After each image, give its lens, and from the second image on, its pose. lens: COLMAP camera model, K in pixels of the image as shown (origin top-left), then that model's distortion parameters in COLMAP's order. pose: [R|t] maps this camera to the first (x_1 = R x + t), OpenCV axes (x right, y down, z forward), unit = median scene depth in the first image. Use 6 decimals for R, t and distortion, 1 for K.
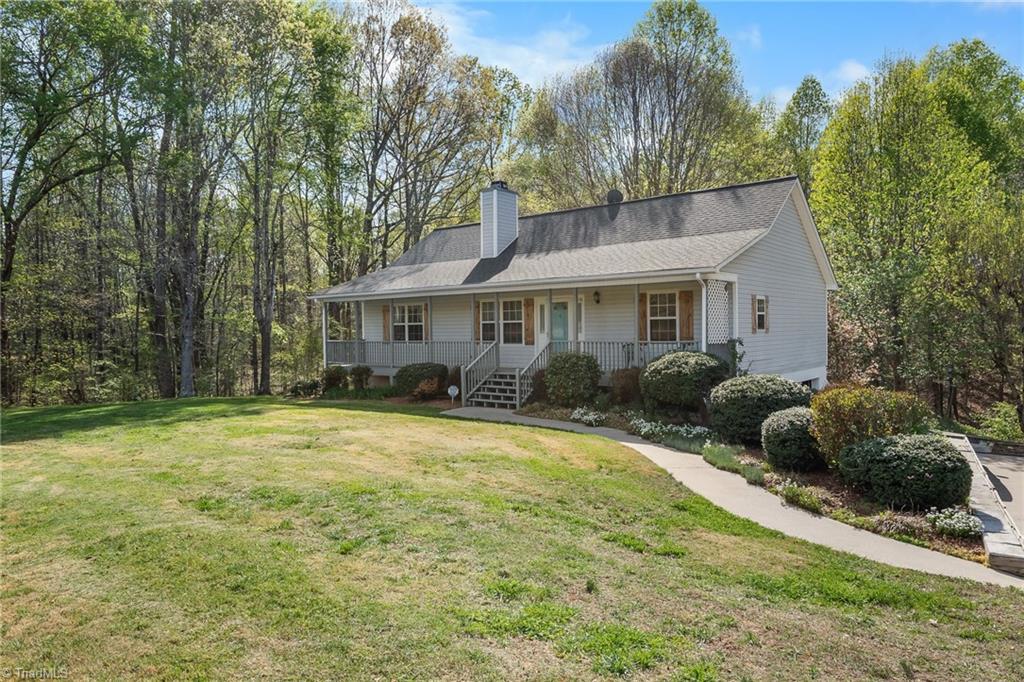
lens RADIAL K [[454.0, 0, 506.7], [0, 454.0, 326.9], [0, 0, 1]] dist [-0.004875, 0.000085]
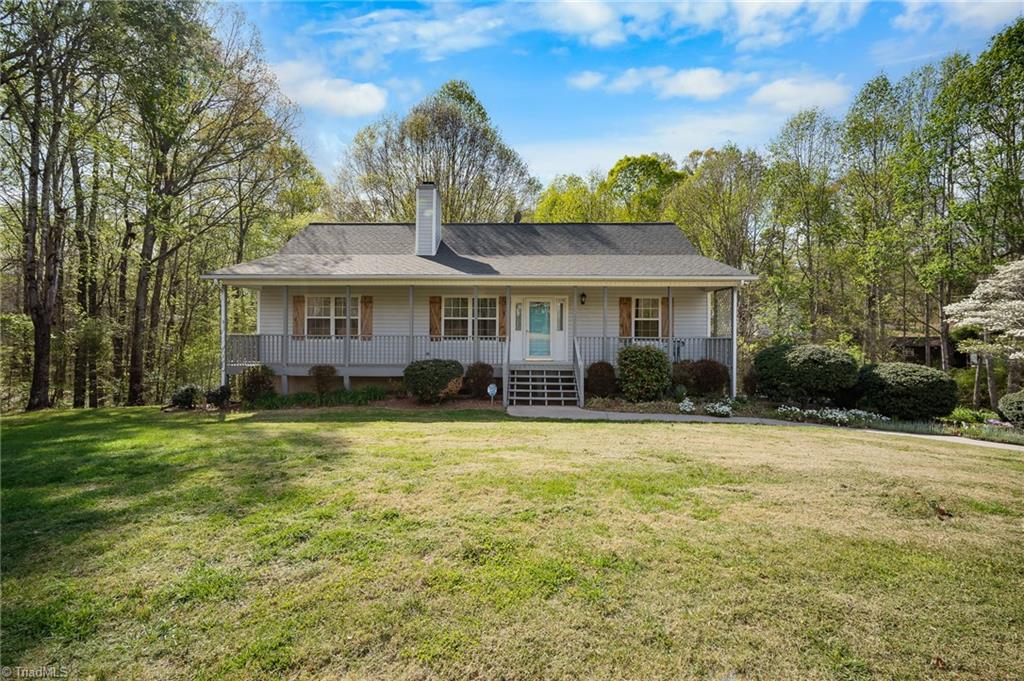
lens RADIAL K [[398.8, 0, 512.0], [0, 398.8, 340.5], [0, 0, 1]] dist [-0.001555, -0.000053]
pose [[0.905475, 0.005488, 0.424364, -0.360017], [-0.022051, 0.999174, 0.034128, 0.006931], [-0.423826, -0.040260, 0.904848, 0.192235]]
